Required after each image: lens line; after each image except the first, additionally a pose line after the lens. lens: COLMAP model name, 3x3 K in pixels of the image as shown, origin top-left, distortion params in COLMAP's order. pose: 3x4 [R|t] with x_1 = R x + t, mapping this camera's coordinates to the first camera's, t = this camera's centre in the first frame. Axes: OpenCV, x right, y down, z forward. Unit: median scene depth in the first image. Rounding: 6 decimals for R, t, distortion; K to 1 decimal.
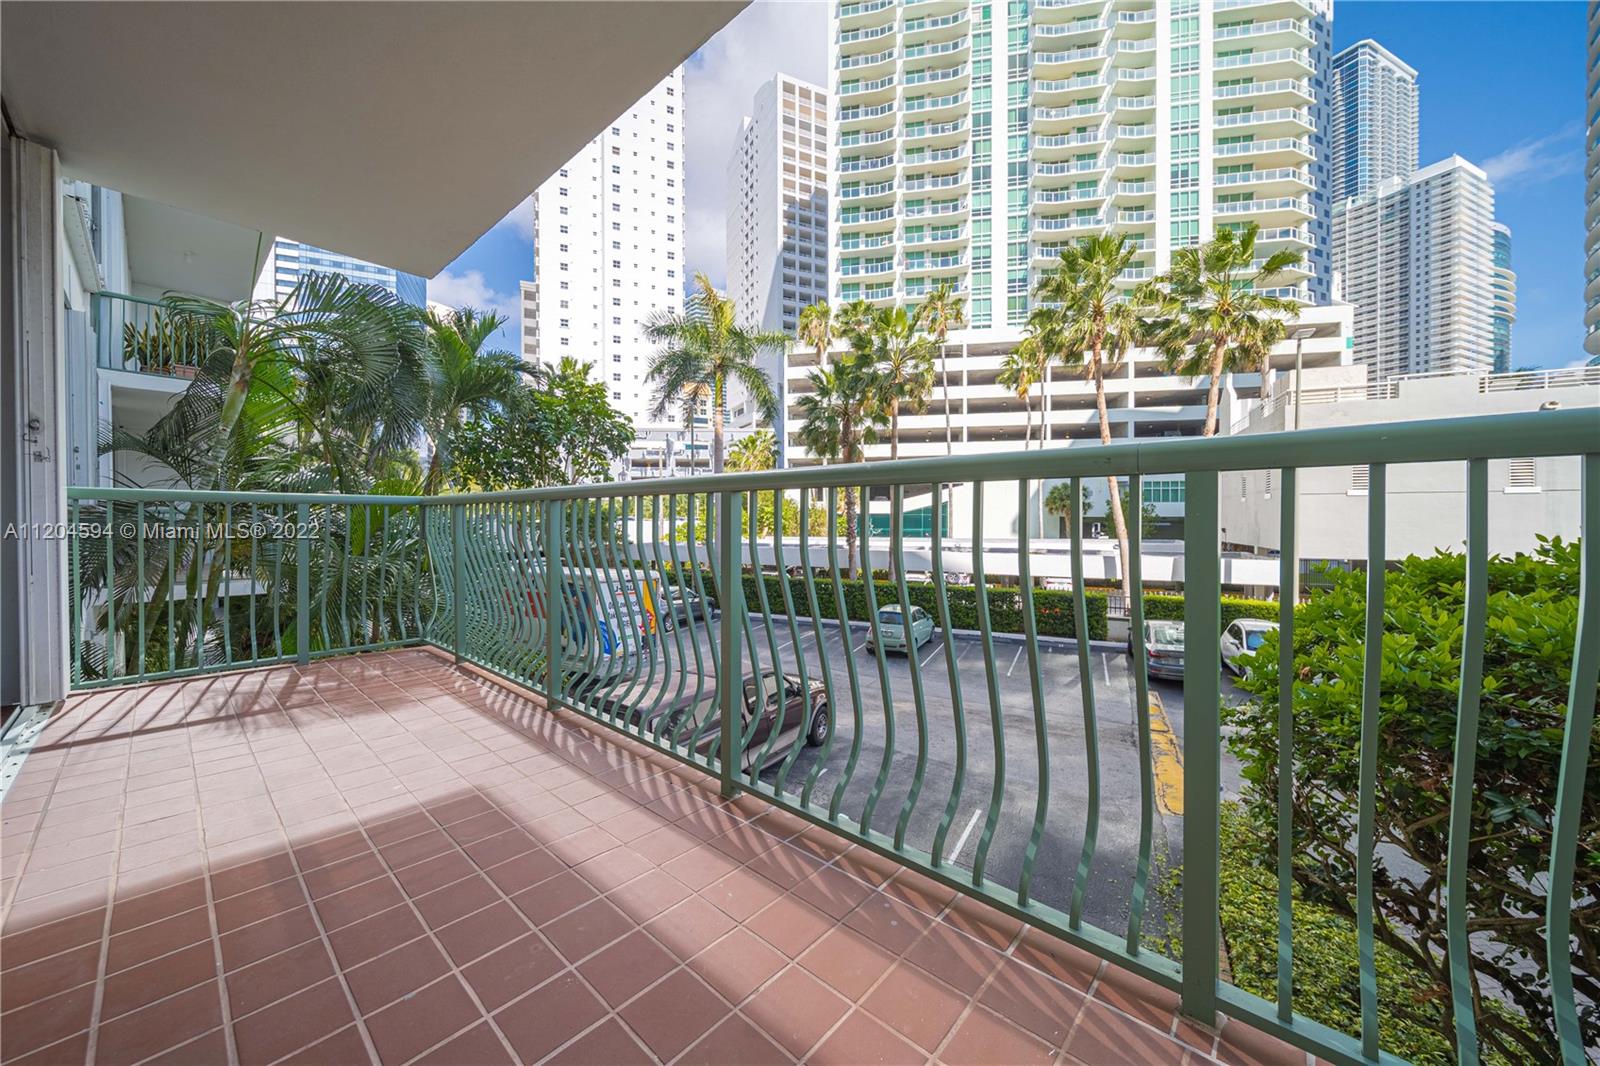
lens RADIAL K [[575.5, 0, 796.9], [0, 575.5, 528.3], [0, 0, 1]] dist [-0.000201, -0.000050]
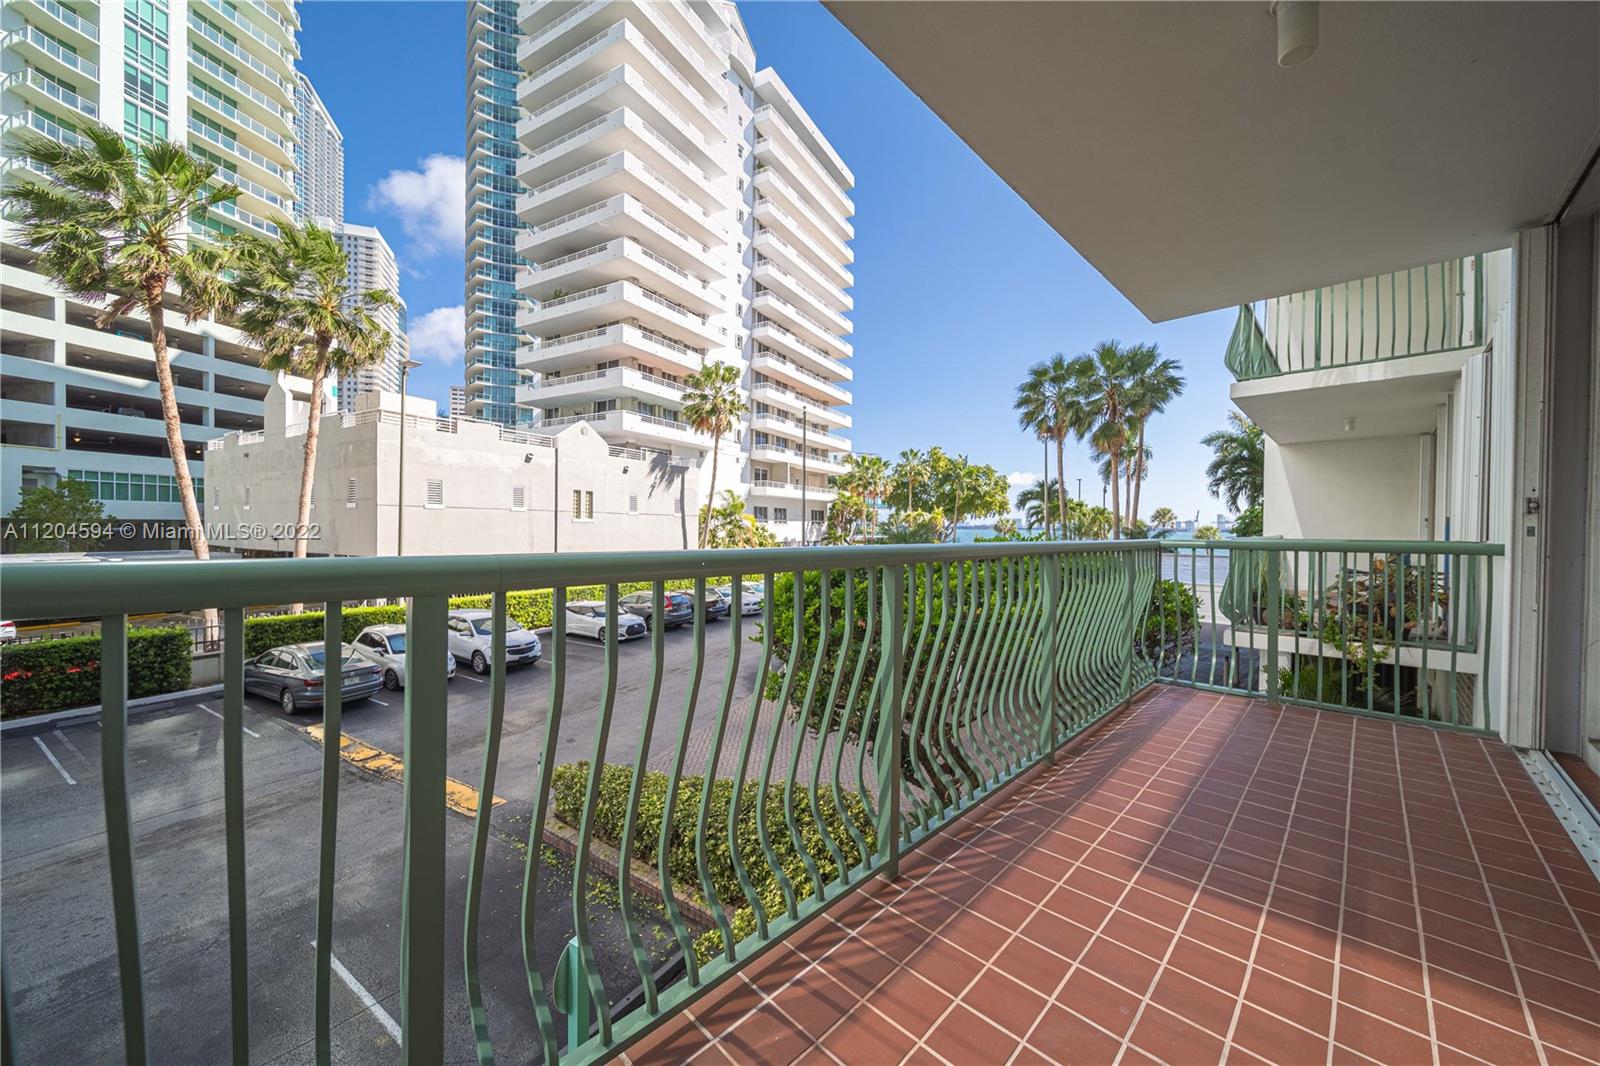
lens RADIAL K [[563.6, 0, 800.0], [0, 563.6, 533.0], [0, 0, 1]] dist [-0.000384, -0.000033]
pose [[0.058432, -0.009085, 0.998250, -0.182430], [0.003449, 0.999954, 0.008899, -0.015613], [-0.998285, 0.002923, 0.058461, 0.178564]]
